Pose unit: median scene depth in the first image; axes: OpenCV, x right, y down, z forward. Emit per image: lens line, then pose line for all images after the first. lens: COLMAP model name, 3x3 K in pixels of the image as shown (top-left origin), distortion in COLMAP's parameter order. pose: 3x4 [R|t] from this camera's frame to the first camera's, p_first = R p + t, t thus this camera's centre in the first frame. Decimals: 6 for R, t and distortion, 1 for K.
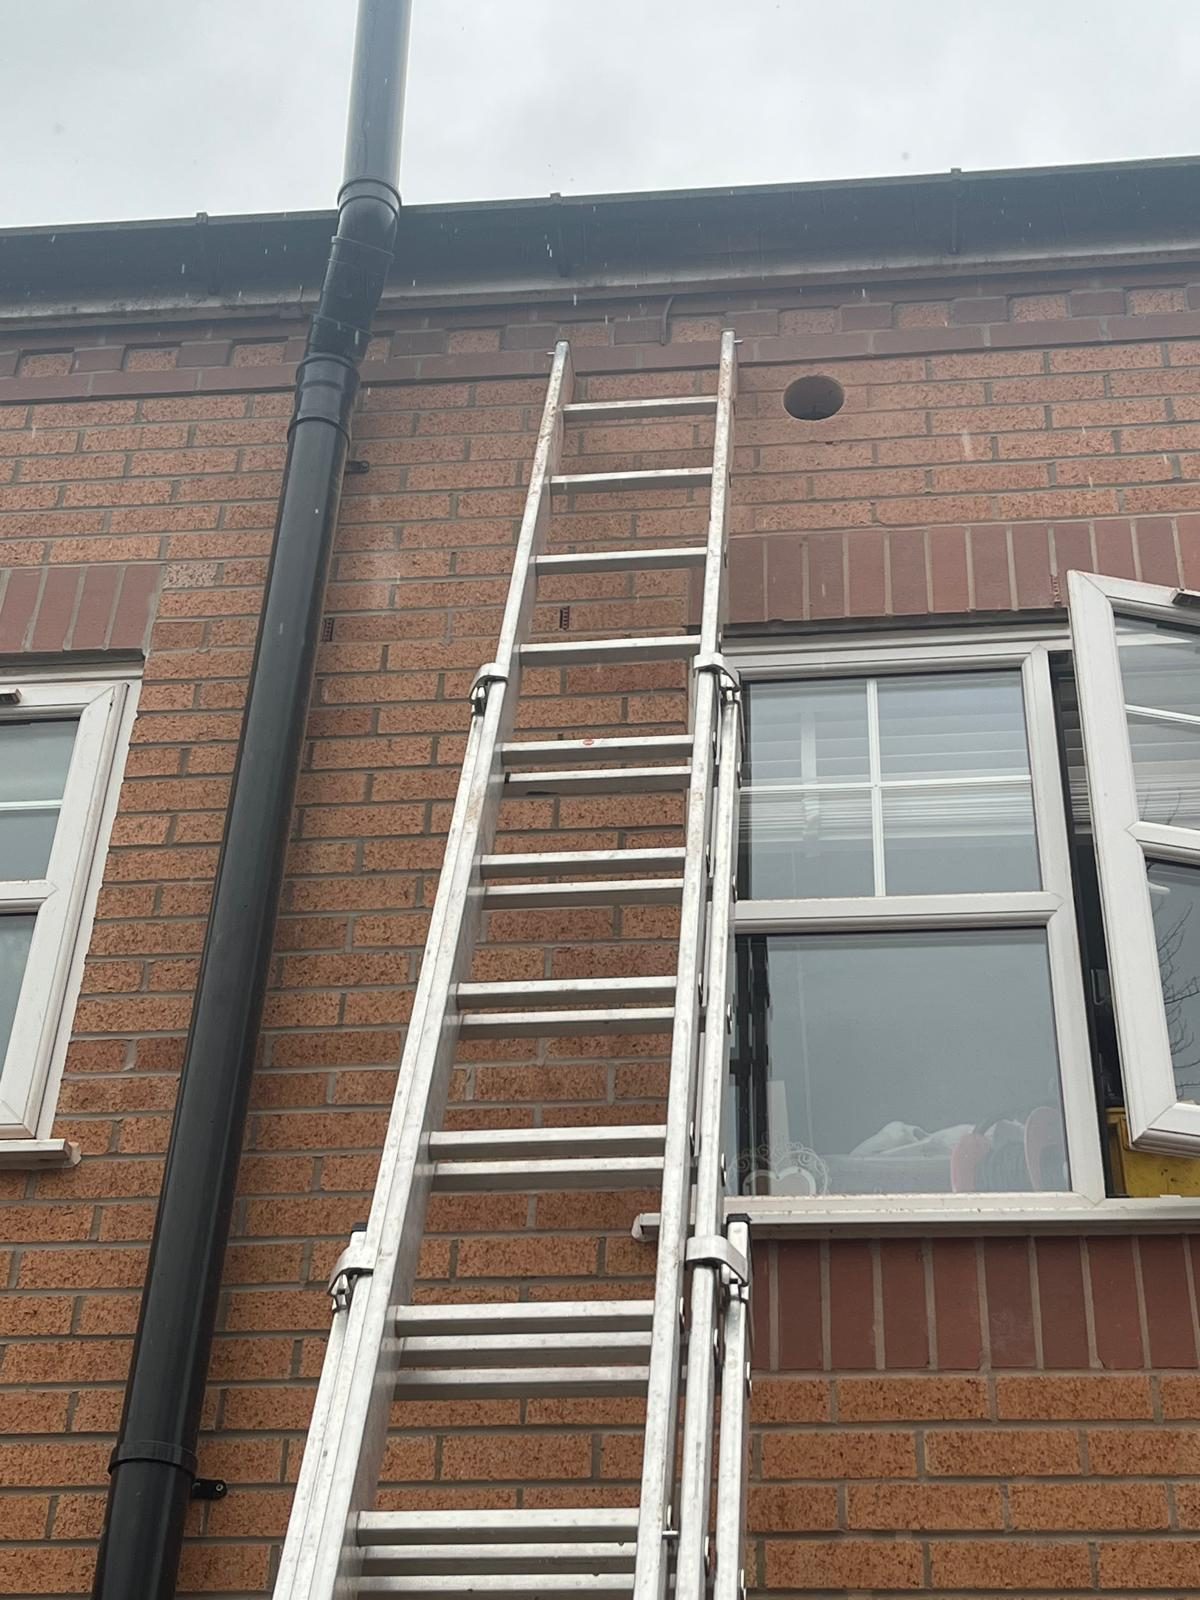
lens RADIAL K [[2416.8, 0, 601.7], [0, 2416.8, 803.7], [0, 0, 1]] dist [0.061003, 0.000000]
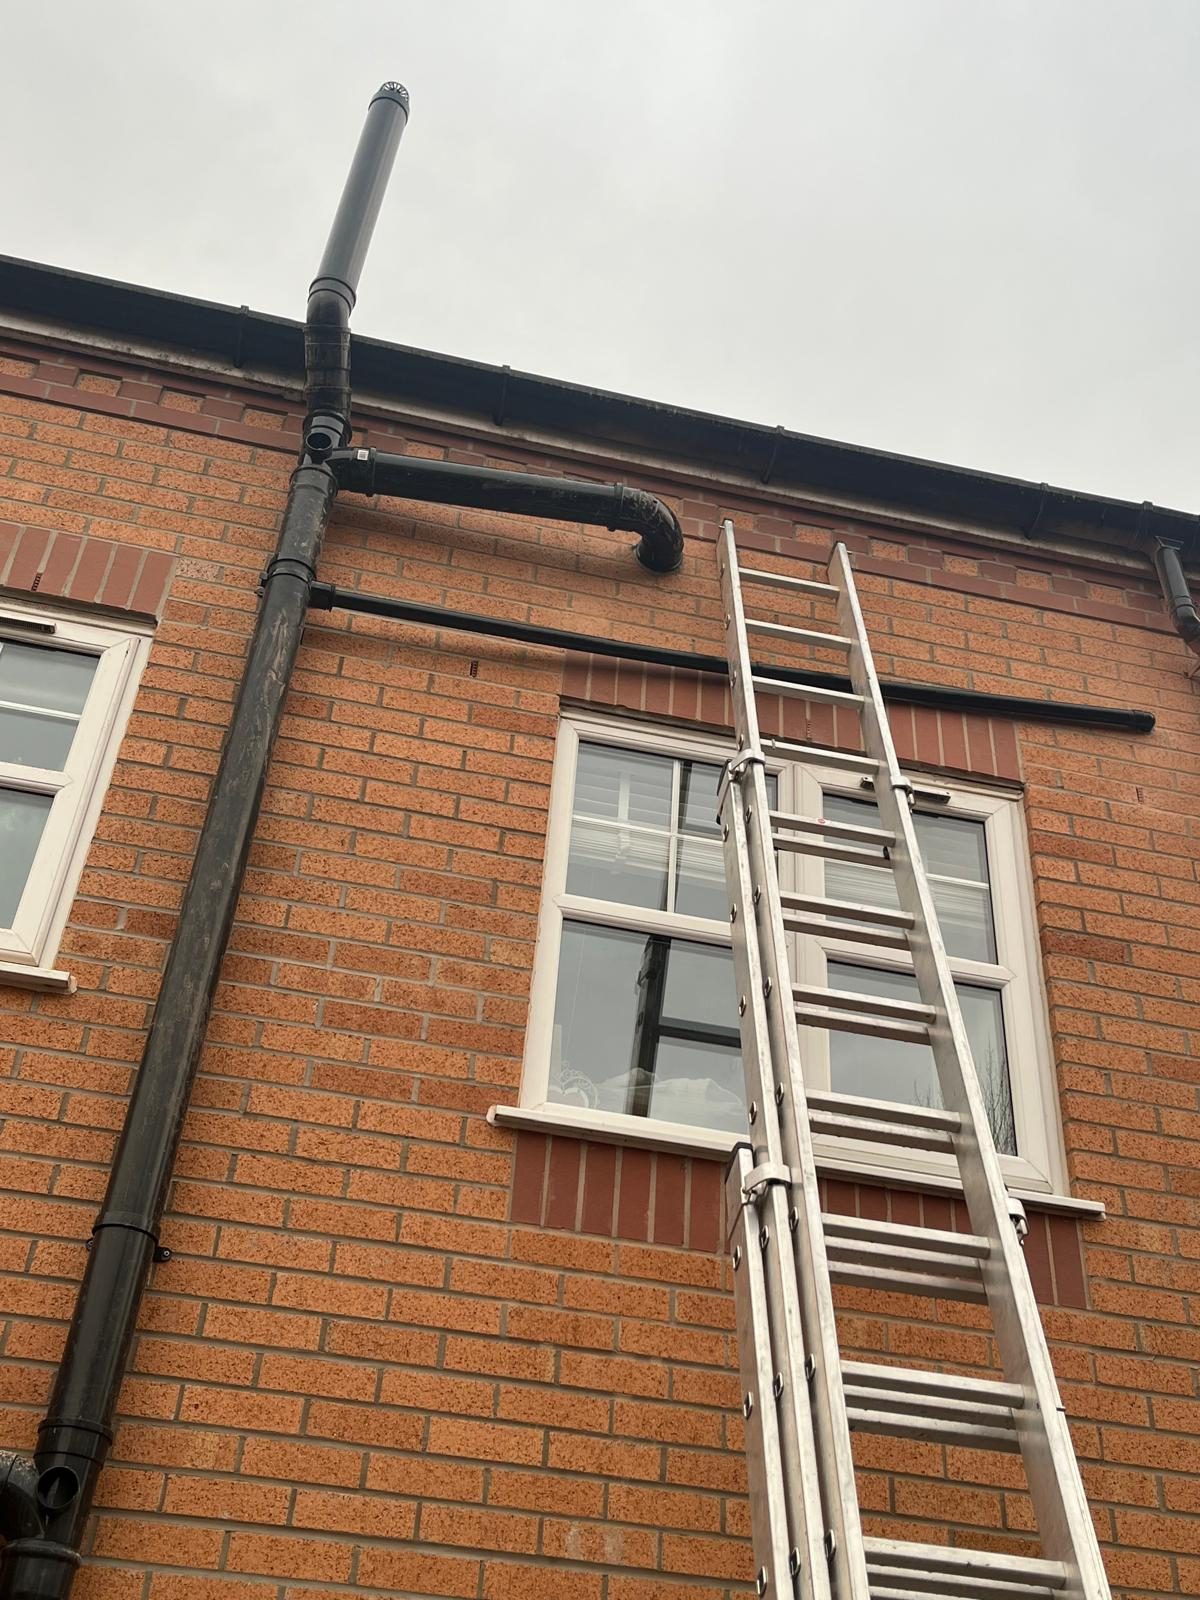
lens RADIAL K [[1724.0, 0, 602.4], [0, 1724.0, 796.1], [0, 0, 1]] dist [0.045337, 0.000000]
pose [[0.947467, 0.214197, 0.237541, -0.187443], [-0.213769, 0.976486, -0.027878, 0.008045], [-0.237927, -0.024366, 0.970977, 0.015059]]
